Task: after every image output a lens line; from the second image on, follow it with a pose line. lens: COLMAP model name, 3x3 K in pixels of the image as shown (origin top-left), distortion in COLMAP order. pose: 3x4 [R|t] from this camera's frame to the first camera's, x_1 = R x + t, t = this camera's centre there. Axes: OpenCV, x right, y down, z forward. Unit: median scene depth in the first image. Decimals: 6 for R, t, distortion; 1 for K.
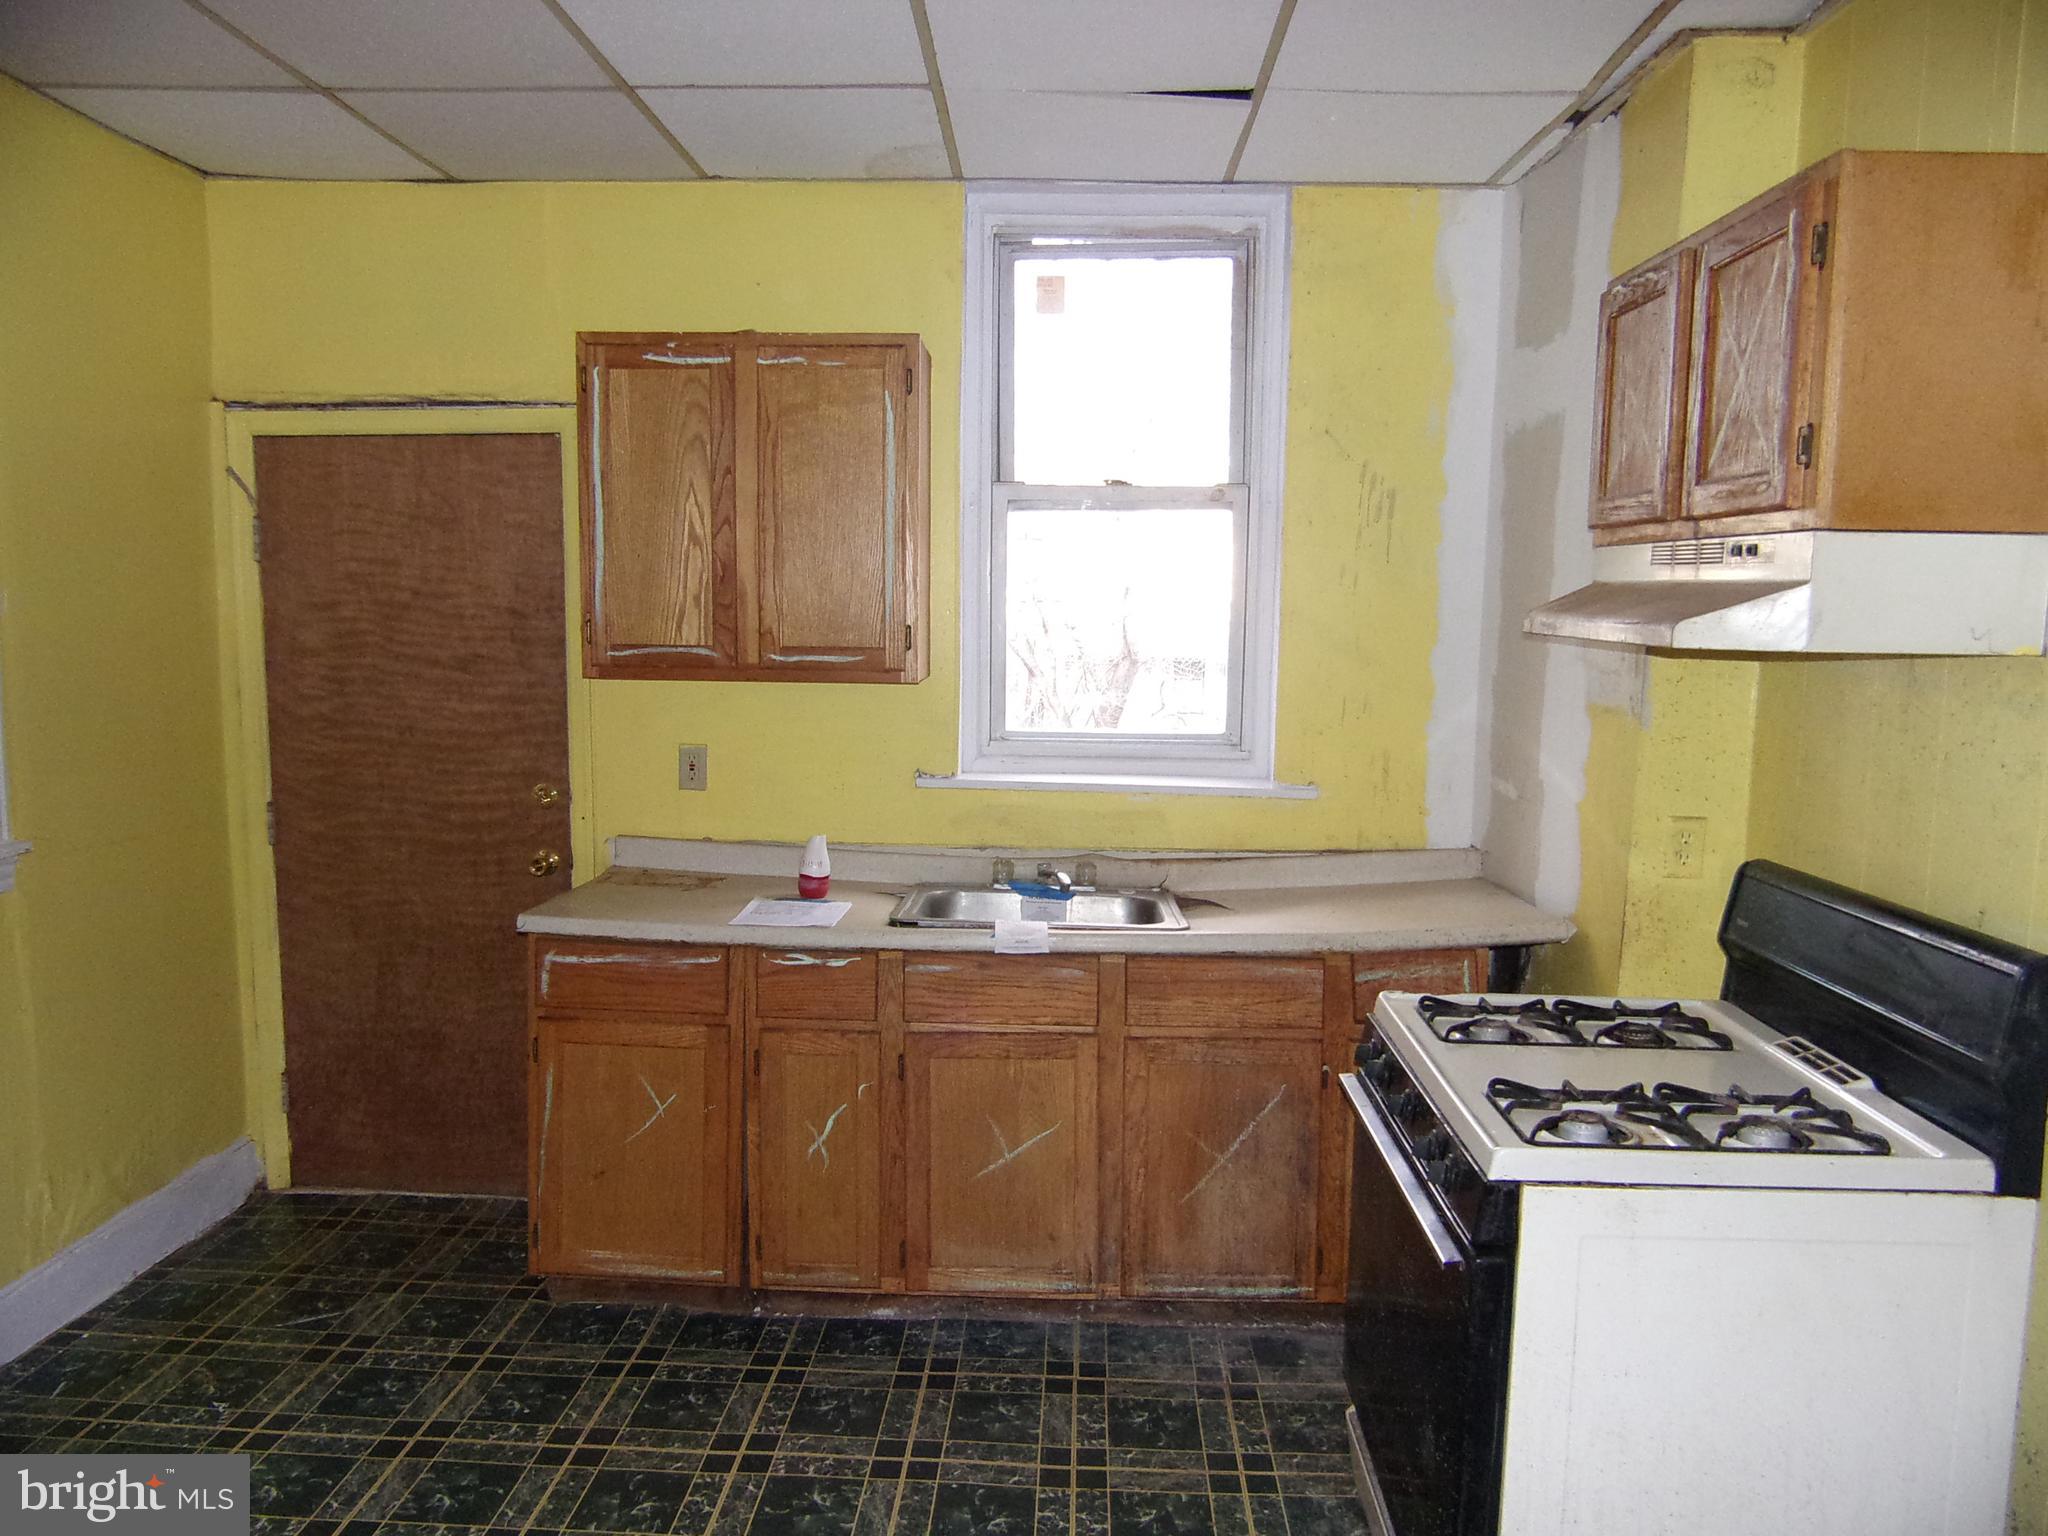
lens RADIAL K [[1421.0, 0, 1020.0], [0, 1421.0, 768.6], [0, 0, 1]] dist [-0.017938, -0.004442]
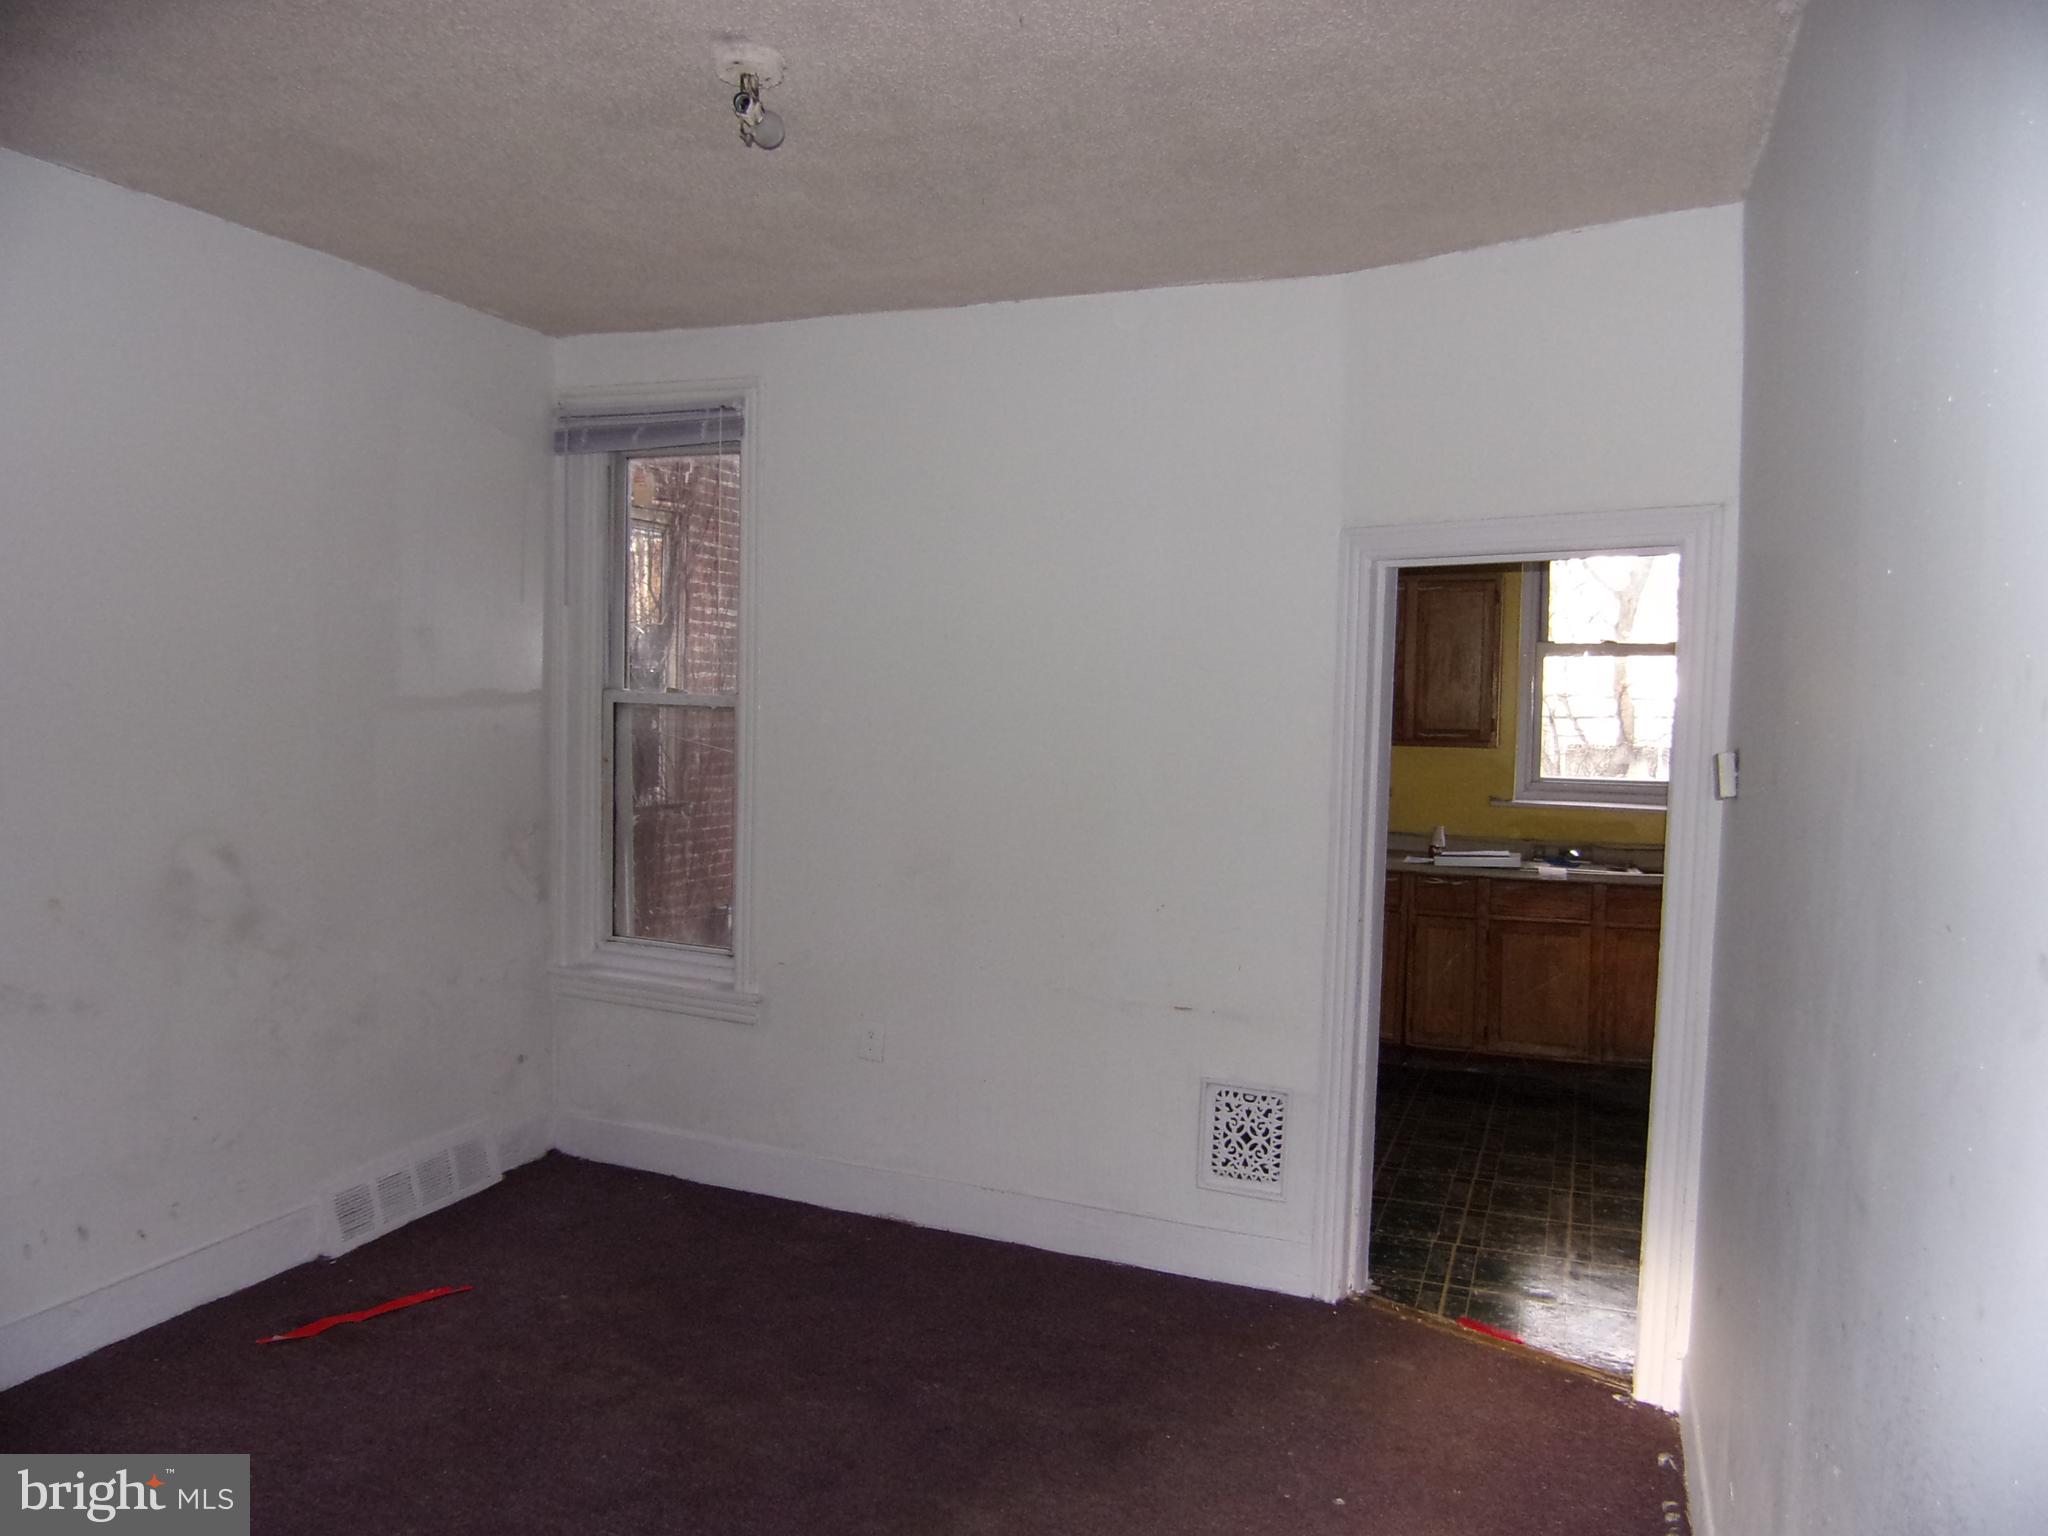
lens RADIAL K [[1421.0, 0, 1036.3], [0, 1421.0, 762.8], [0, 0, 1]] dist [-0.017938, -0.004442]
pose [[0.947062, 0.020774, -0.320378, -0.048434], [-0.041623, 0.997427, -0.058366, 0.103460], [0.318341, 0.068612, 0.945490, -1.088293]]
